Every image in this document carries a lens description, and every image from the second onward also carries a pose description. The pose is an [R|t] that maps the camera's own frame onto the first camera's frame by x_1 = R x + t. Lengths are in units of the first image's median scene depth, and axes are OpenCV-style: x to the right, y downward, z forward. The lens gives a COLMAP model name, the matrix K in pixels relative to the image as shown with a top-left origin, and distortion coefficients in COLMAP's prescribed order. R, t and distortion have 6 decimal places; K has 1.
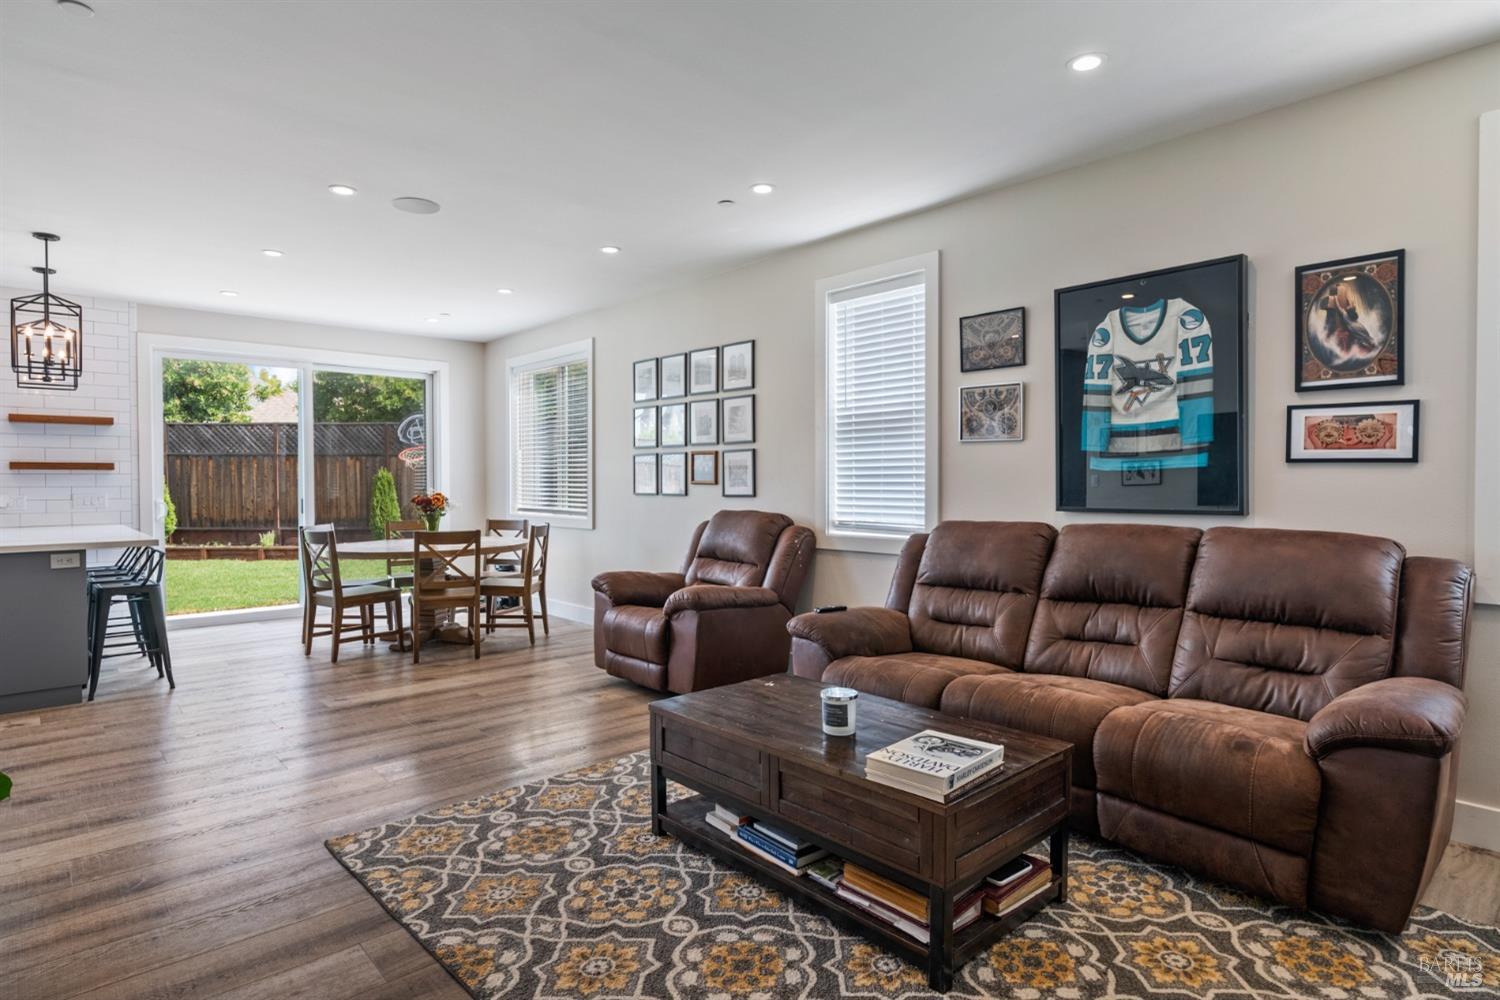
lens RADIAL K [[812.1, 0, 744.2], [0, 812.1, 487.4], [0, 0, 1]] dist [0.001022, -0.000332]
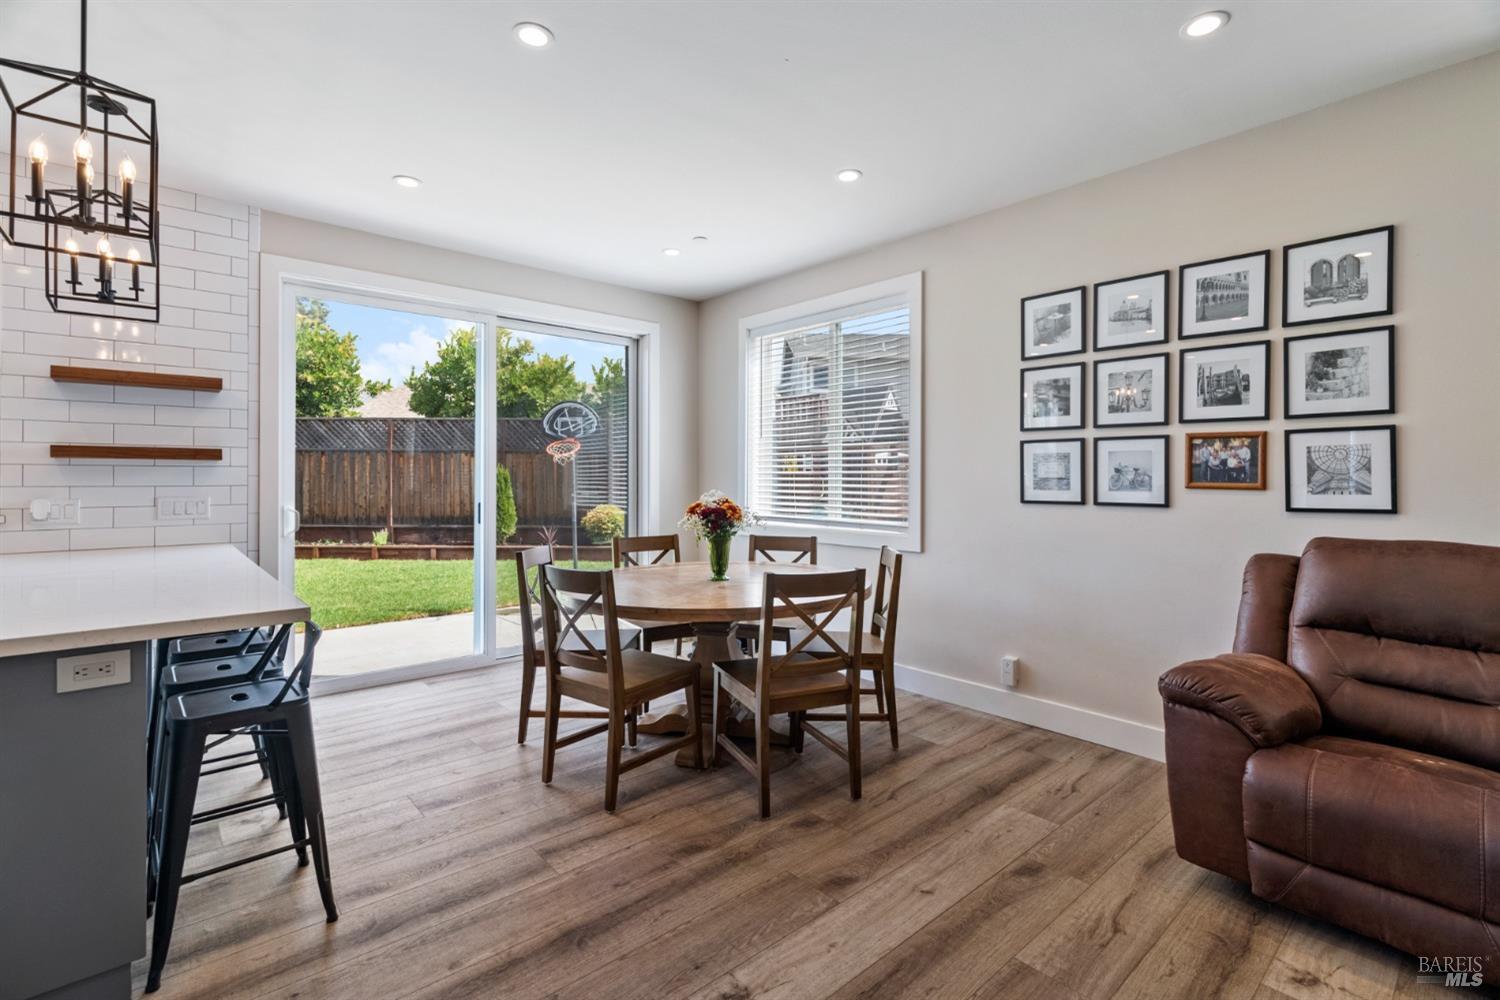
lens RADIAL K [[685.1, 0, 748.7], [0, 685.1, 473.0], [0, 0, 1]] dist [-0.007879, 0.003267]
pose [[0.999956, 0.006147, -0.007033, -0.640285], [-0.006267, 0.999834, -0.017094, -0.008225], [0.006927, 0.017138, 0.999829, 0.835602]]
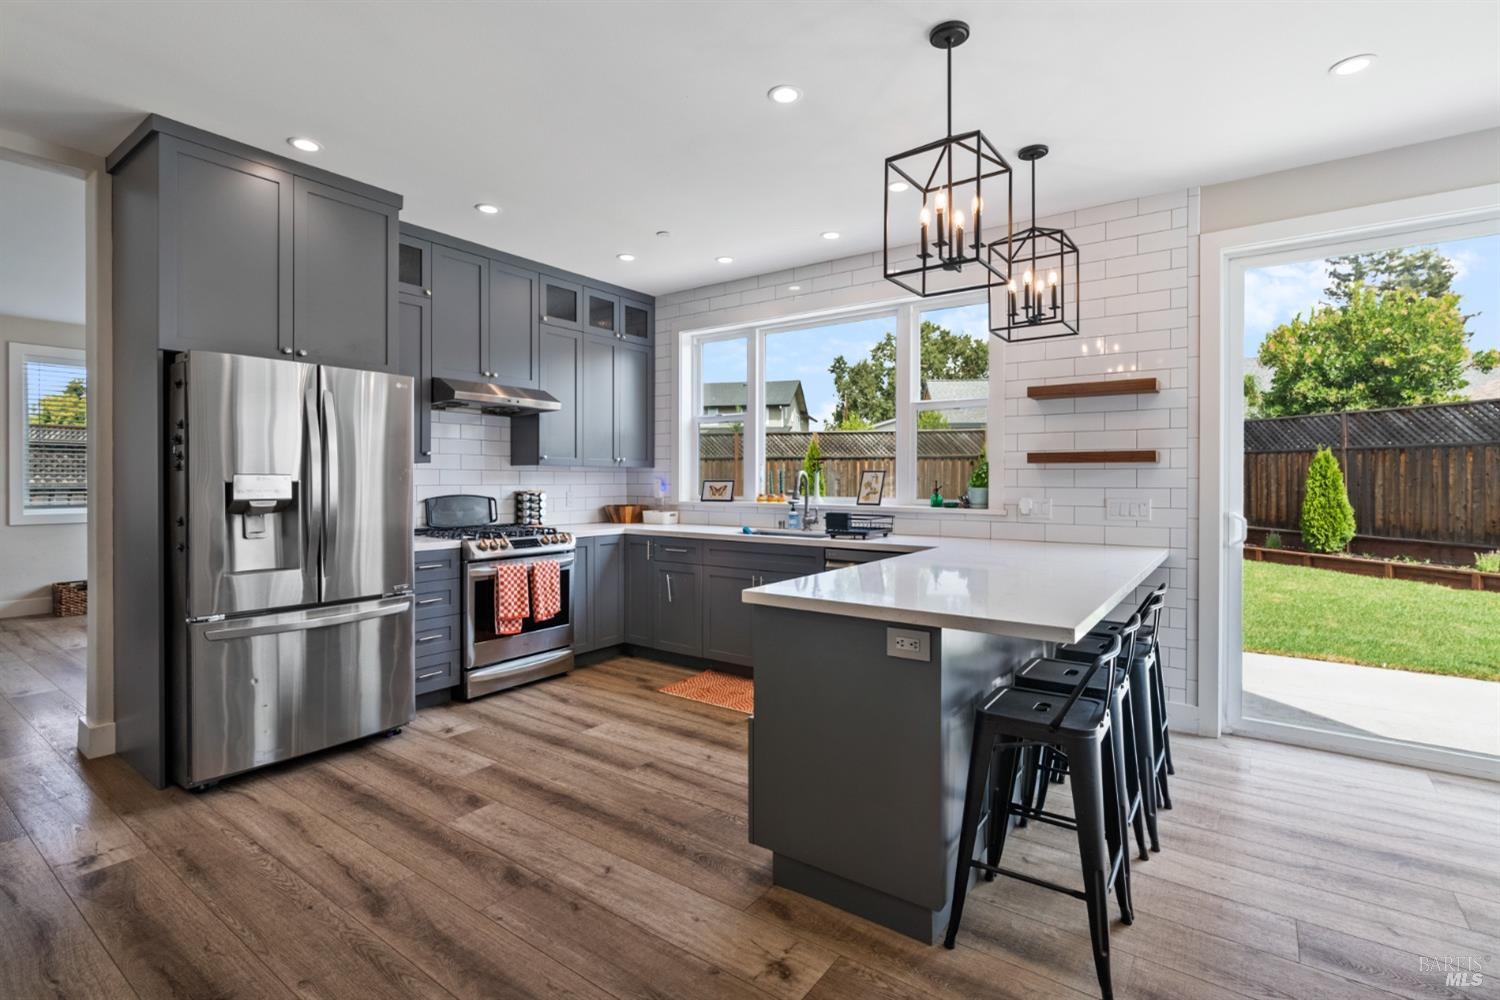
lens RADIAL K [[702.4, 0, 756.3], [0, 702.4, 484.6], [0, 0, 1]] dist [-0.003219, 0.001257]
pose [[0.220931, 0.013049, -0.975202, -0.572151], [-0.012591, 0.999865, 0.010526, -0.010738], [0.975208, 0.009954, 0.221066, 1.046441]]
